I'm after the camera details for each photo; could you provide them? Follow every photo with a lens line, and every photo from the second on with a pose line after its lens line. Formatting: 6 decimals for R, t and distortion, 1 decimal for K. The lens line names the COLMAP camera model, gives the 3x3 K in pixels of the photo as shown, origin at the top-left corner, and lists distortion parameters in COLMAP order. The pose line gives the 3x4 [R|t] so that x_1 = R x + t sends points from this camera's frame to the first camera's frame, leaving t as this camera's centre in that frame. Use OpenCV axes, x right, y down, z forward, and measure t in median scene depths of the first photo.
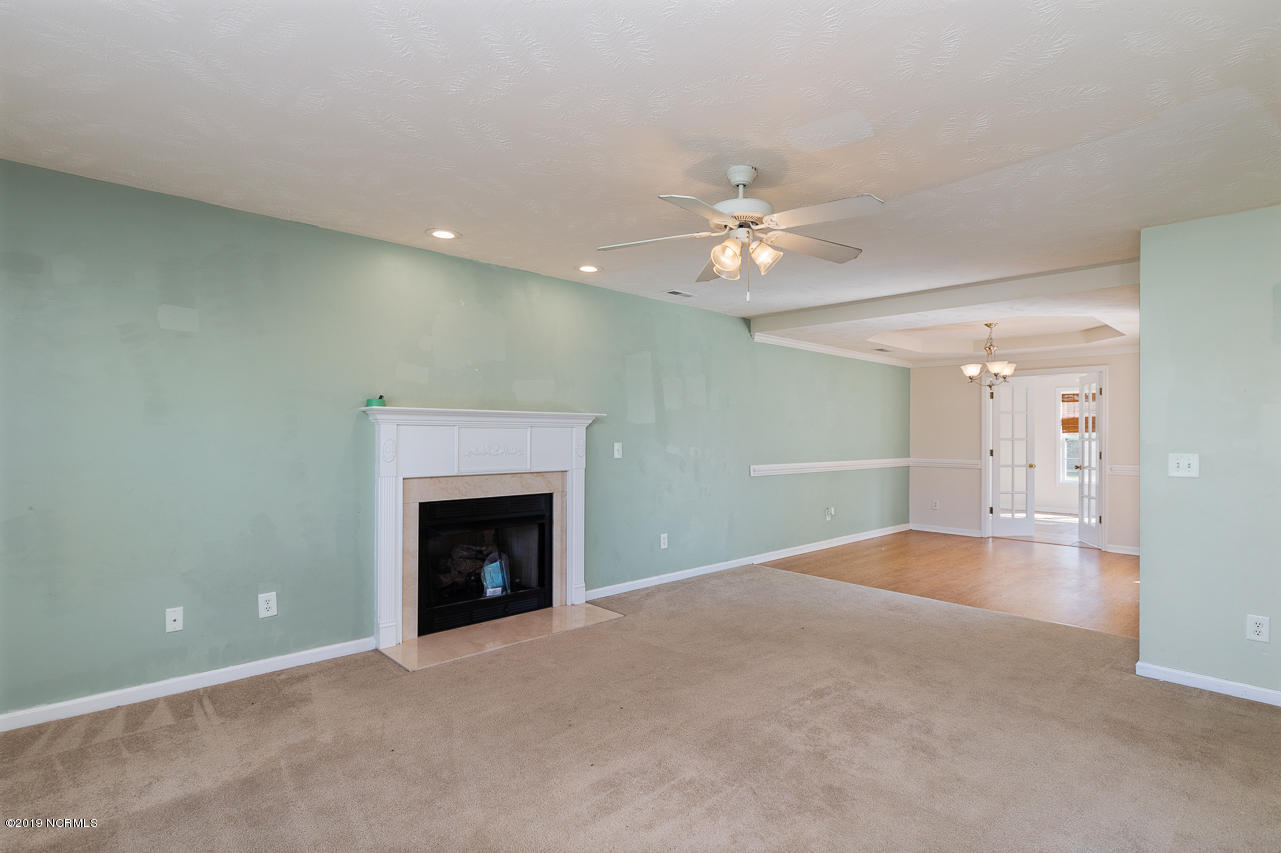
lens RADIAL K [[634.3, 0, 649.3], [0, 634.3, 434.0], [0, 0, 1]] dist [-0.000400, -0.000526]
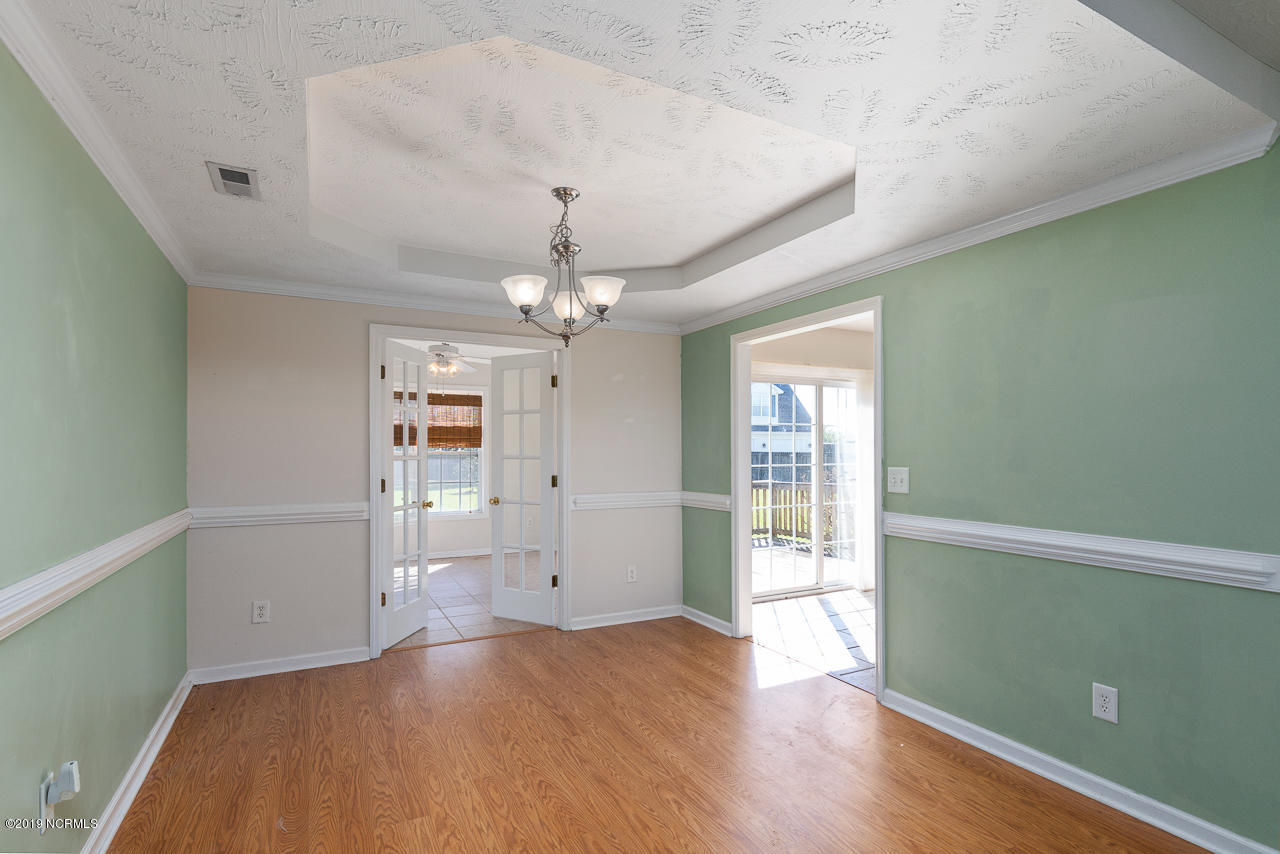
lens RADIAL K [[612.9, 0, 636.2], [0, 612.9, 451.6], [0, 0, 1]] dist [-0.000707, -0.000076]
pose [[0.264436, -0.005594, 0.964387, 0.166834], [0.002679, 0.999984, 0.005066, 0.001179], [-0.964399, 0.001244, 0.264447, 0.924543]]
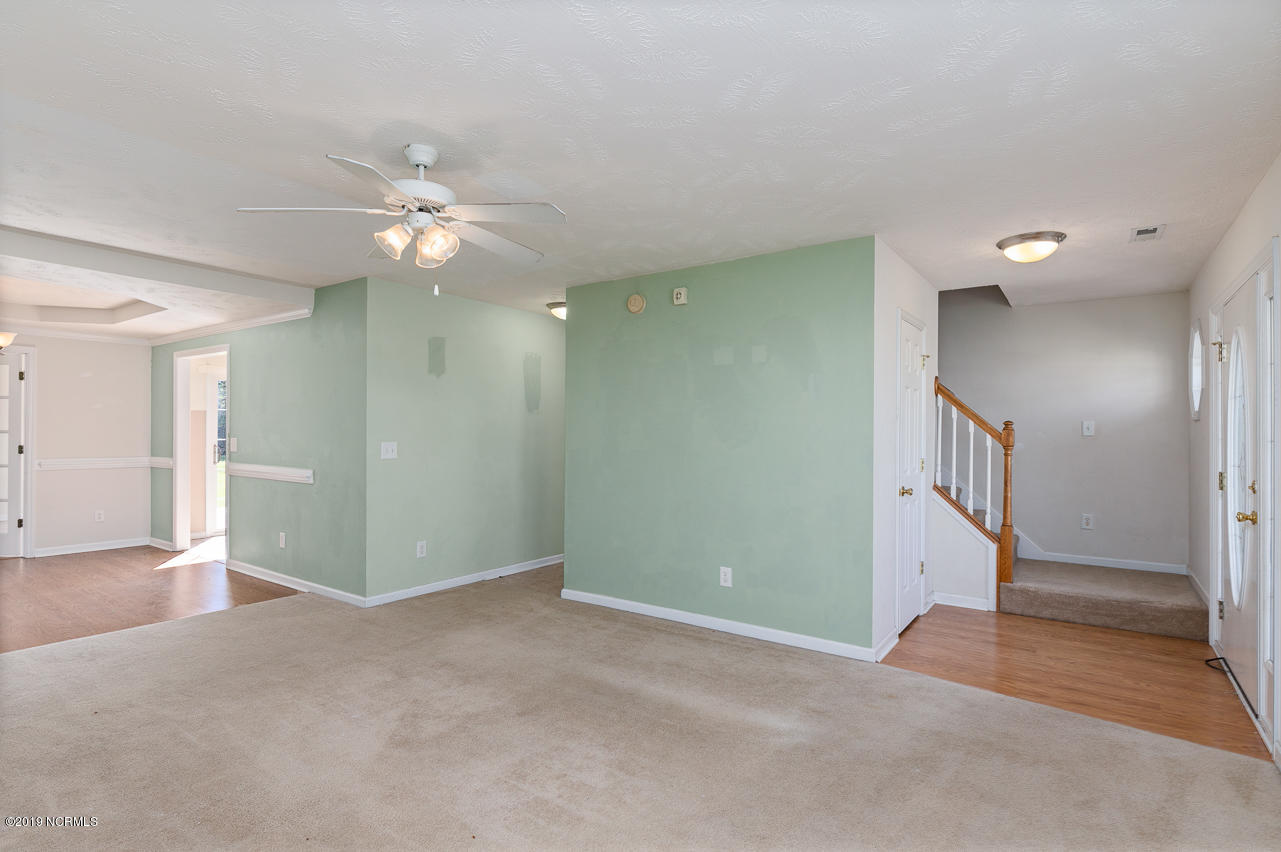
lens RADIAL K [[637.3, 0, 656.6], [0, 637.3, 431.4], [0, 0, 1]] dist [-0.000630, 0.000441]
pose [[-0.204642, -0.006602, 0.978815, -0.396073], [-0.008754, 0.999950, 0.004914, -0.003718], [-0.978798, -0.007563, -0.204689, 0.396099]]
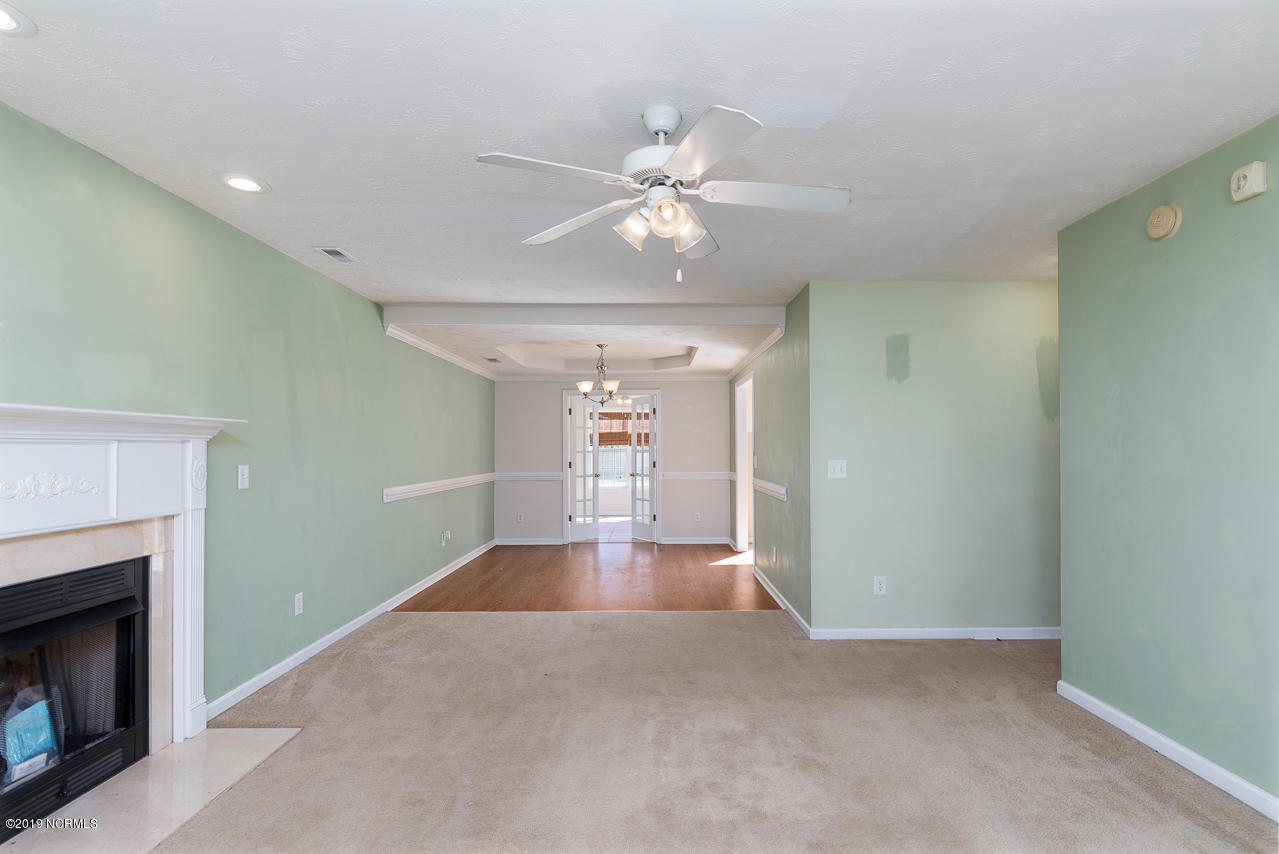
lens RADIAL K [[633.5, 0, 650.8], [0, 633.5, 446.8], [0, 0, 1]] dist [0.001496, -0.000815]
pose [[0.687027, -0.007408, 0.726594, -0.202372], [0.009542, 0.999954, 0.001172, -0.001288], [-0.726569, 0.006128, 0.687066, 0.218886]]
